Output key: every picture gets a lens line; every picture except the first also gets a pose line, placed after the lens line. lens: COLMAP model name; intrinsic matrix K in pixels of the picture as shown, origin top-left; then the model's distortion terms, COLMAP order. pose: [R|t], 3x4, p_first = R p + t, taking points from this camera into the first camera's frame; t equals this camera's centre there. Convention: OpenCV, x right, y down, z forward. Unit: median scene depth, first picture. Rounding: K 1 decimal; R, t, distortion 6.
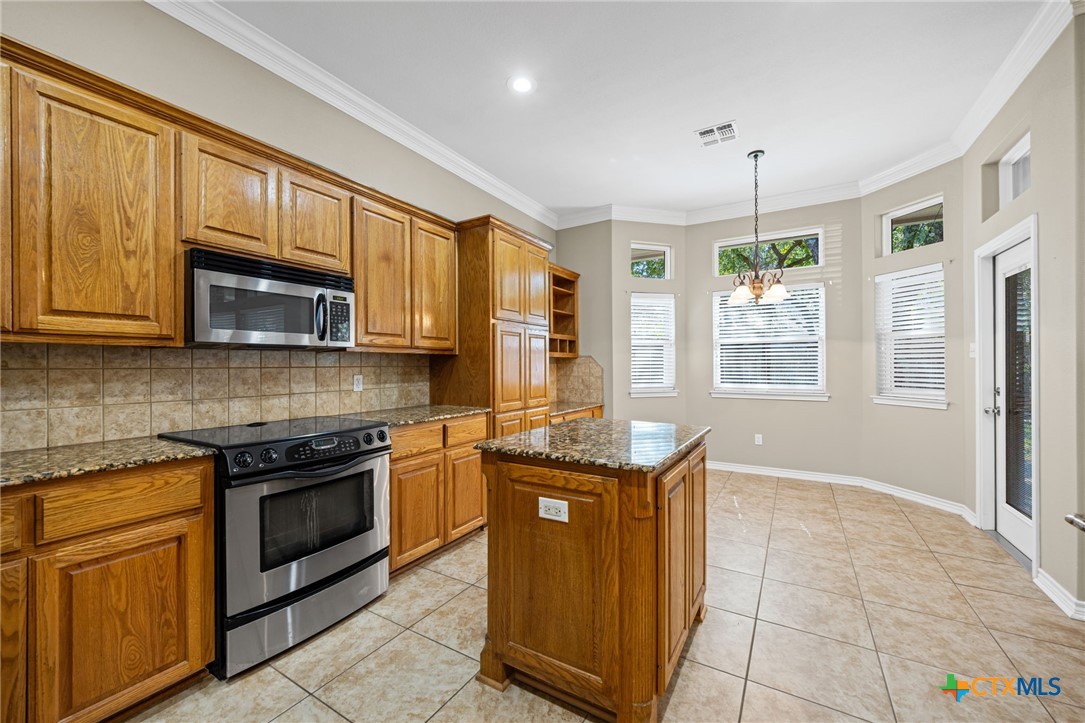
lens RADIAL K [[411.8, 0, 548.9], [0, 411.8, 352.3], [0, 0, 1]] dist [-0.001950, -0.000189]
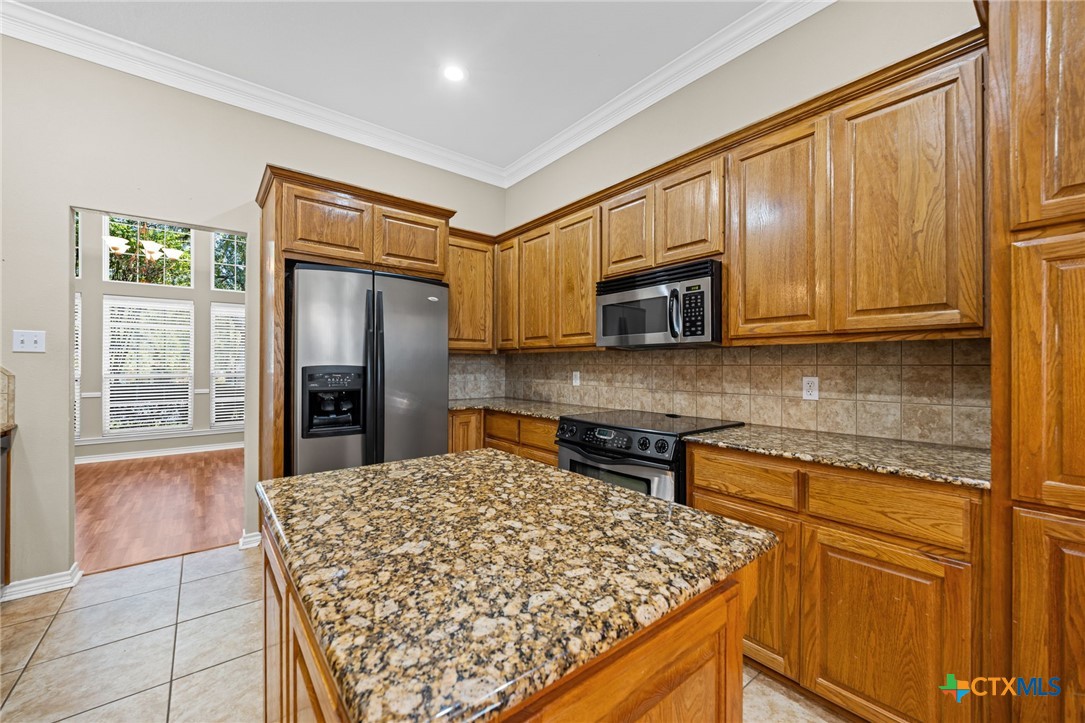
lens RADIAL K [[411.8, 0, 525.9], [0, 411.8, 356.1], [0, 0, 1]] dist [-0.001950, -0.000189]
pose [[-0.353296, -0.015741, -0.935379, 0.451084], [0.027862, 0.999238, -0.027340, 0.030866], [0.935097, -0.035721, -0.352588, 0.966887]]
